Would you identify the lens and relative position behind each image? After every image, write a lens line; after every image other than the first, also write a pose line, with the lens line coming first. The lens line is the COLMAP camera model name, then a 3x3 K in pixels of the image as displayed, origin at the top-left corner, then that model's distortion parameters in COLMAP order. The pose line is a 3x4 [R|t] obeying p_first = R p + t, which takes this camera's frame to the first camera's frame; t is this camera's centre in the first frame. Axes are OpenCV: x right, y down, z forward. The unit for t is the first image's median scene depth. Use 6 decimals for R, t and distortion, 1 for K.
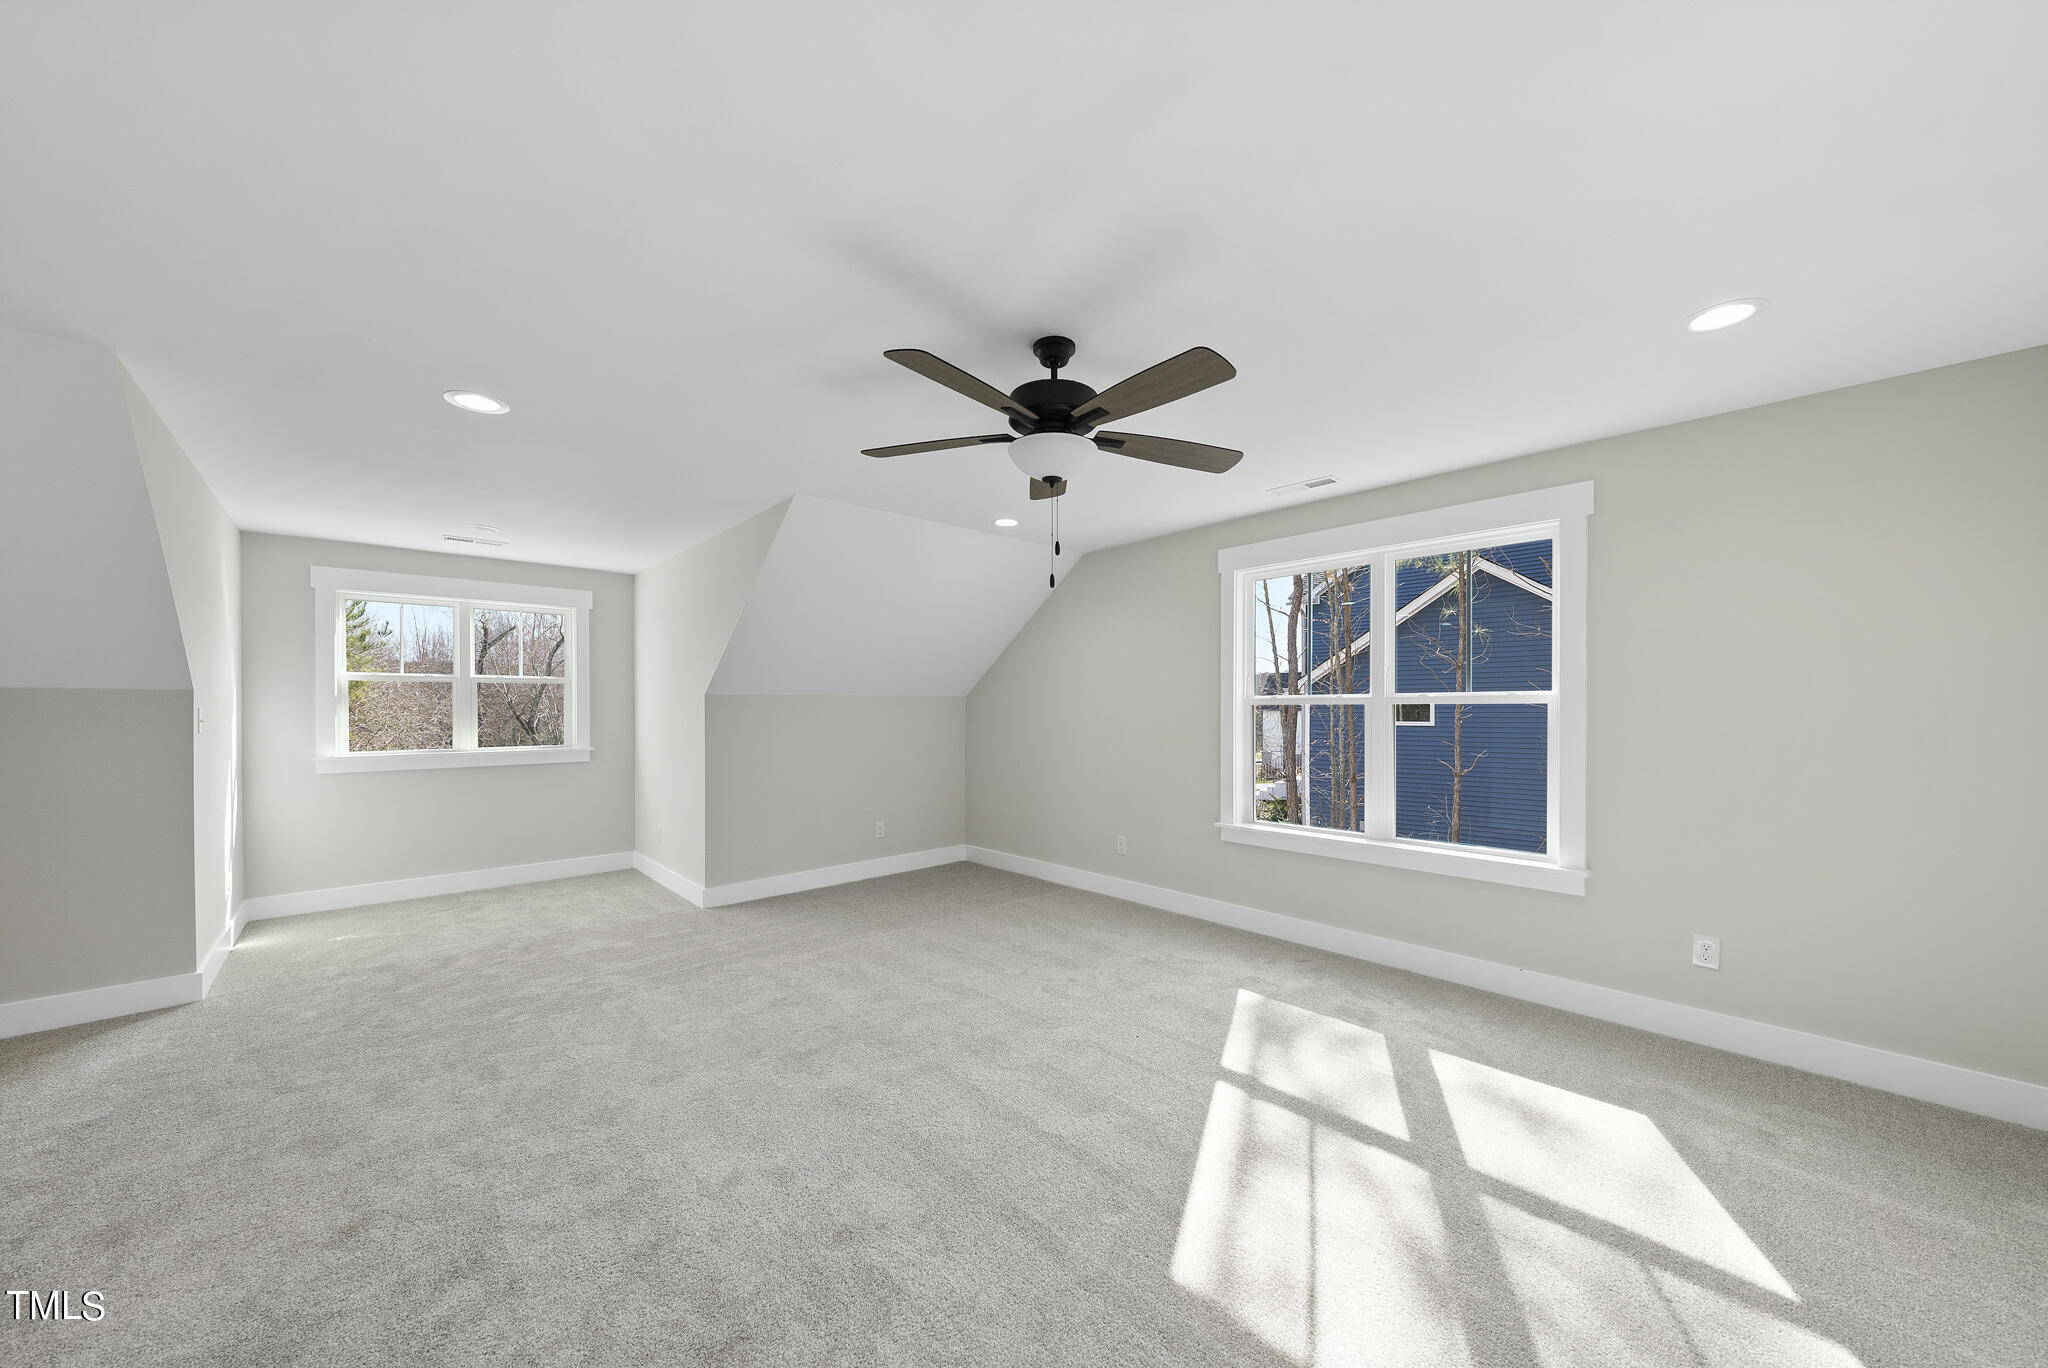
lens RADIAL K [[709.7, 0, 1026.4], [0, 709.7, 705.4], [0, 0, 1]] dist [-0.001448, -0.000094]
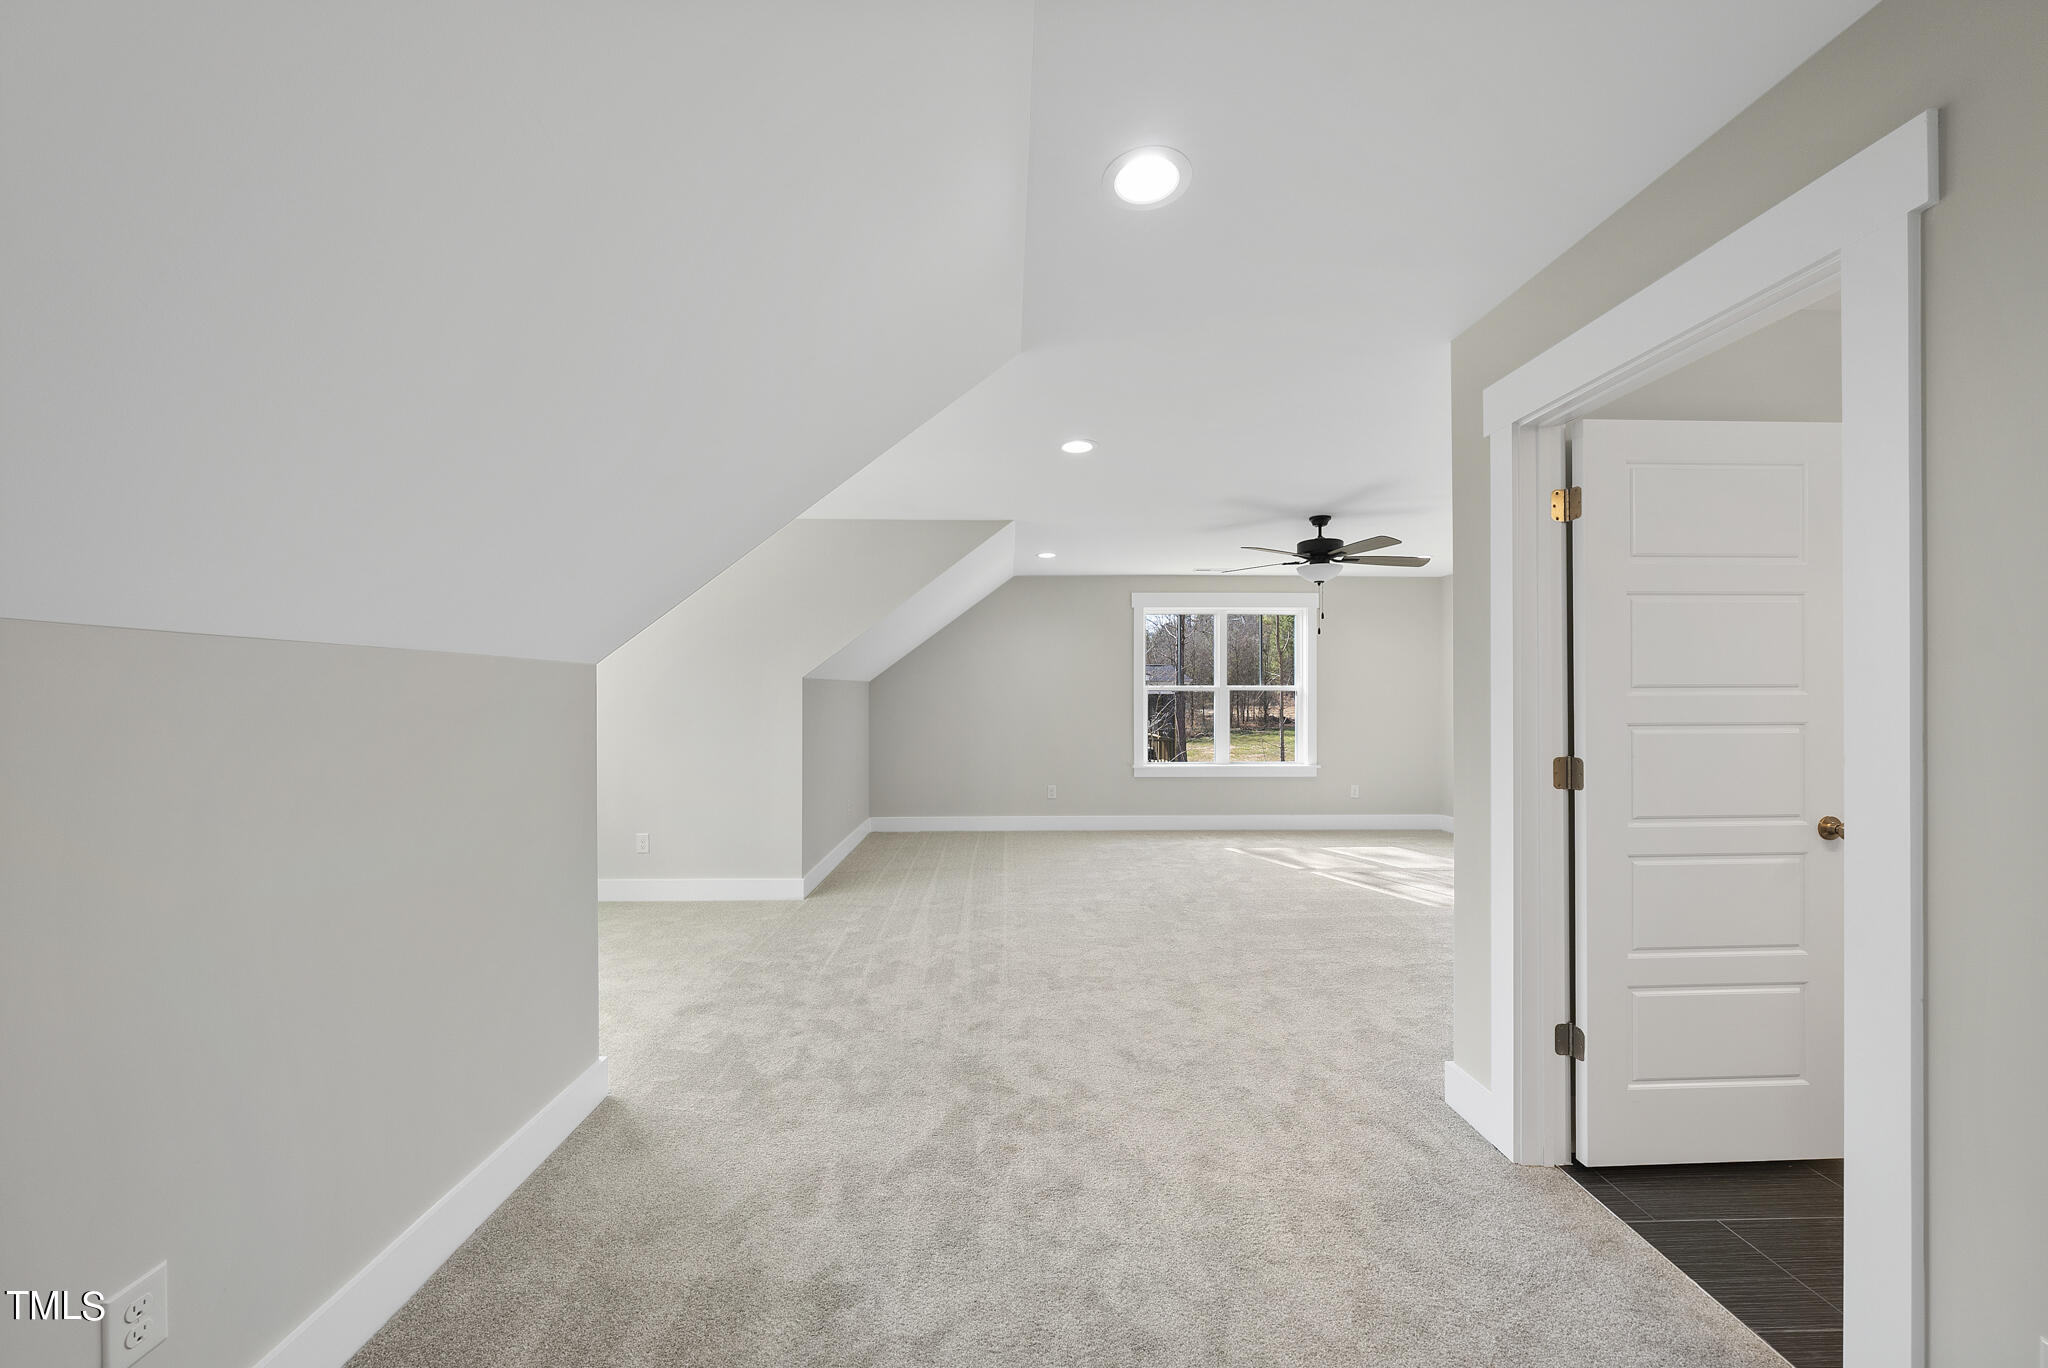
lens RADIAL K [[690.4, 0, 1029.9], [0, 690.4, 692.0], [0, 0, 1]] dist [0.000195, -0.000025]
pose [[0.669557, 0.000280, 0.742760, -1.449740], [-0.002154, 0.999996, 0.001564, -0.001131], [-0.742757, -0.002647, 0.669556, 0.205453]]
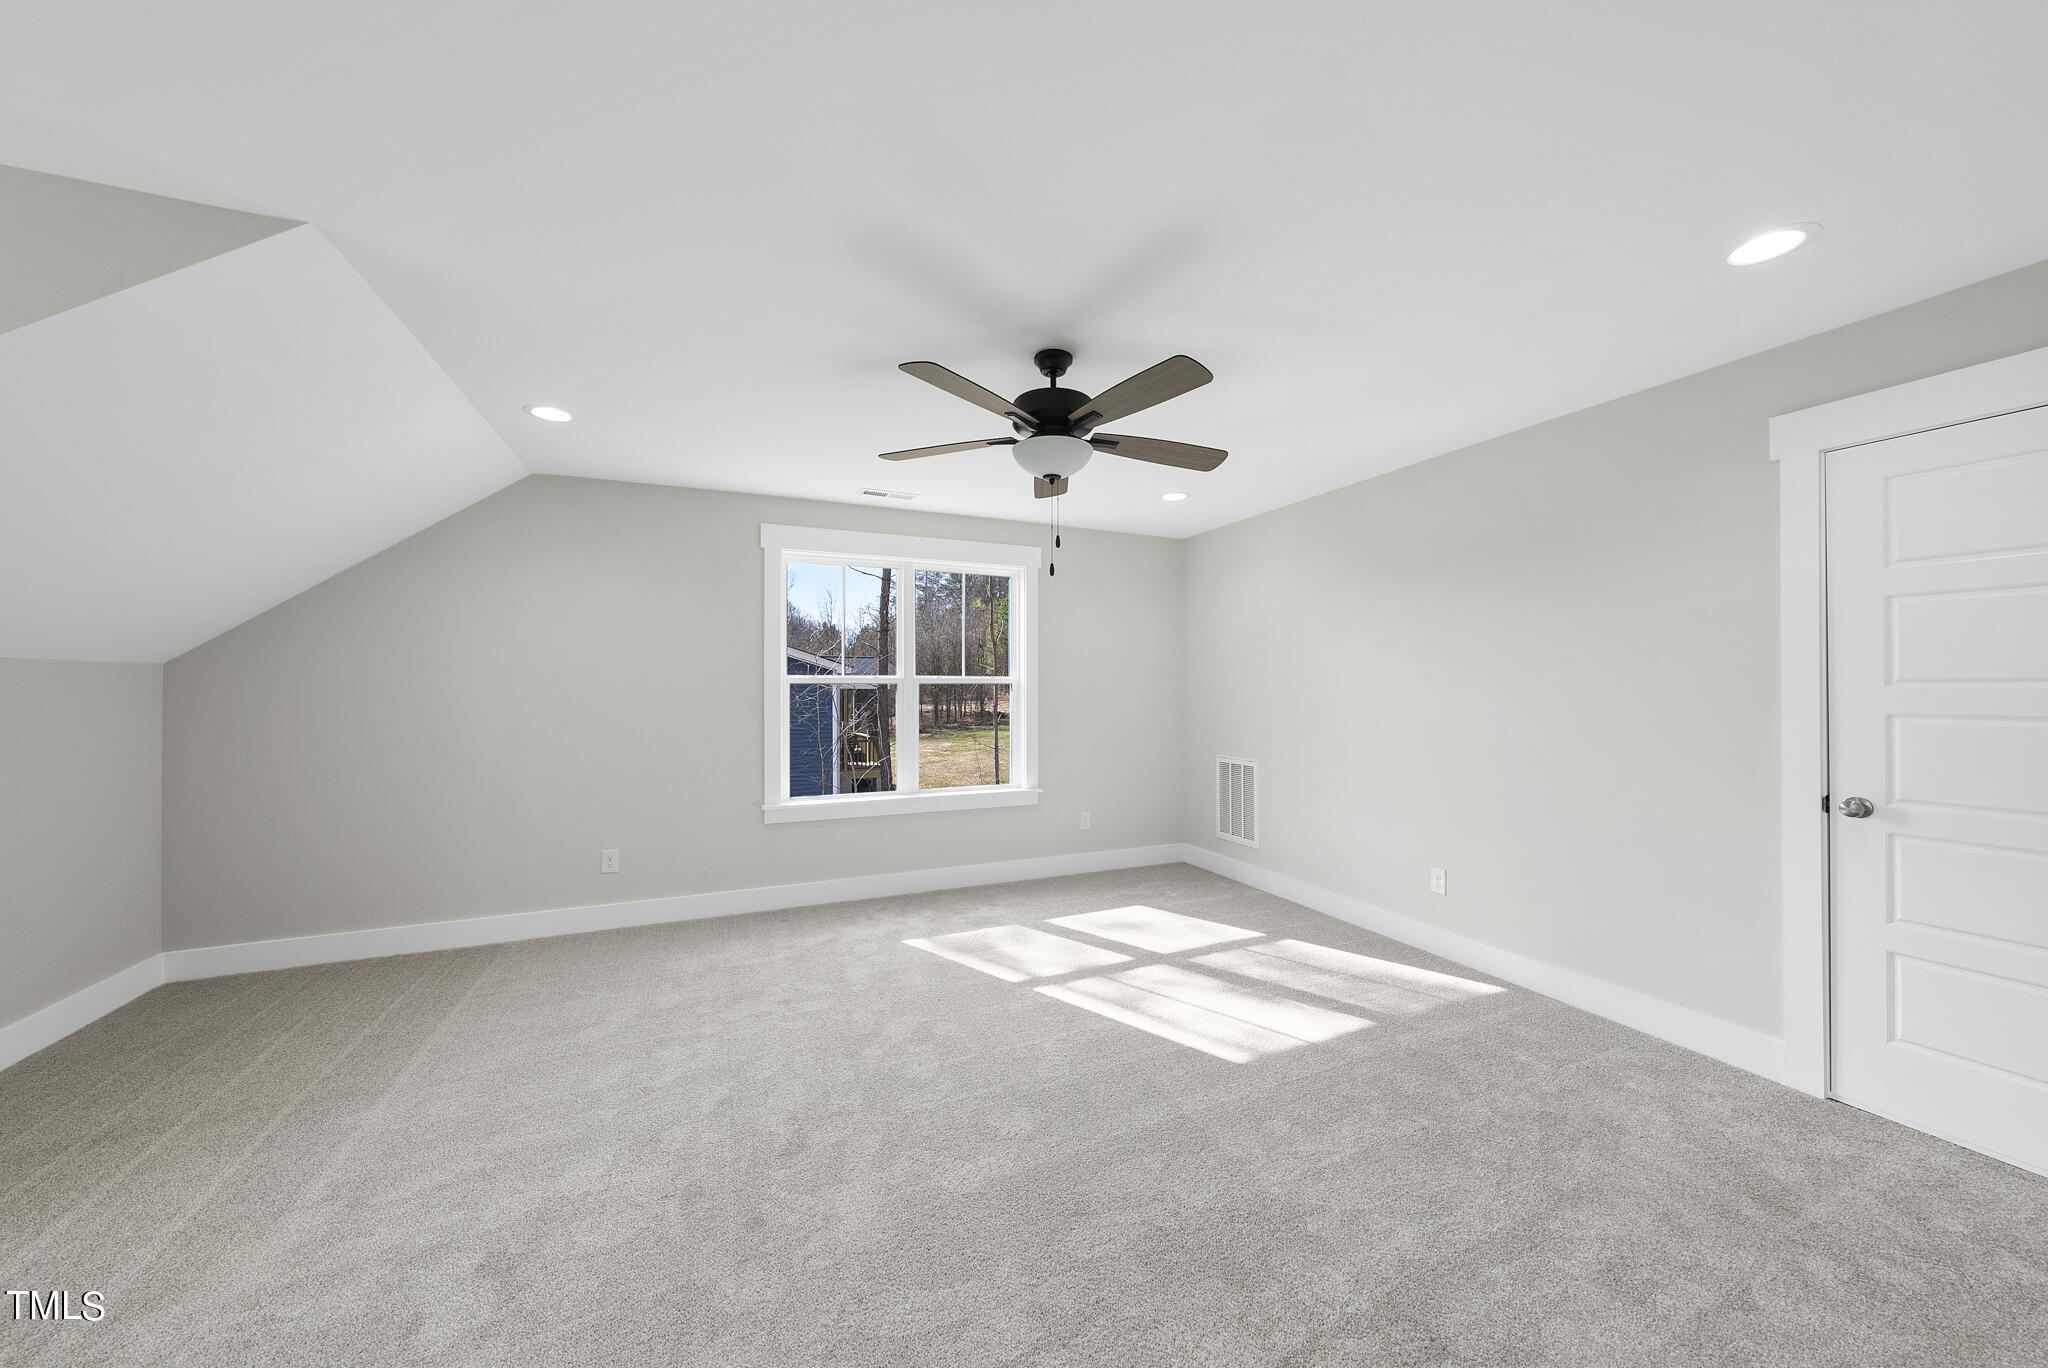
lens RADIAL K [[702.3, 0, 1022.4], [0, 702.3, 682.5], [0, 0, 1]] dist [-0.001036, -0.000155]
pose [[0.341265, 0.005416, 0.939951, -0.717668], [-0.001571, 0.999985, -0.005191, 0.002292], [-0.939966, 0.000295, 0.341269, 0.487613]]
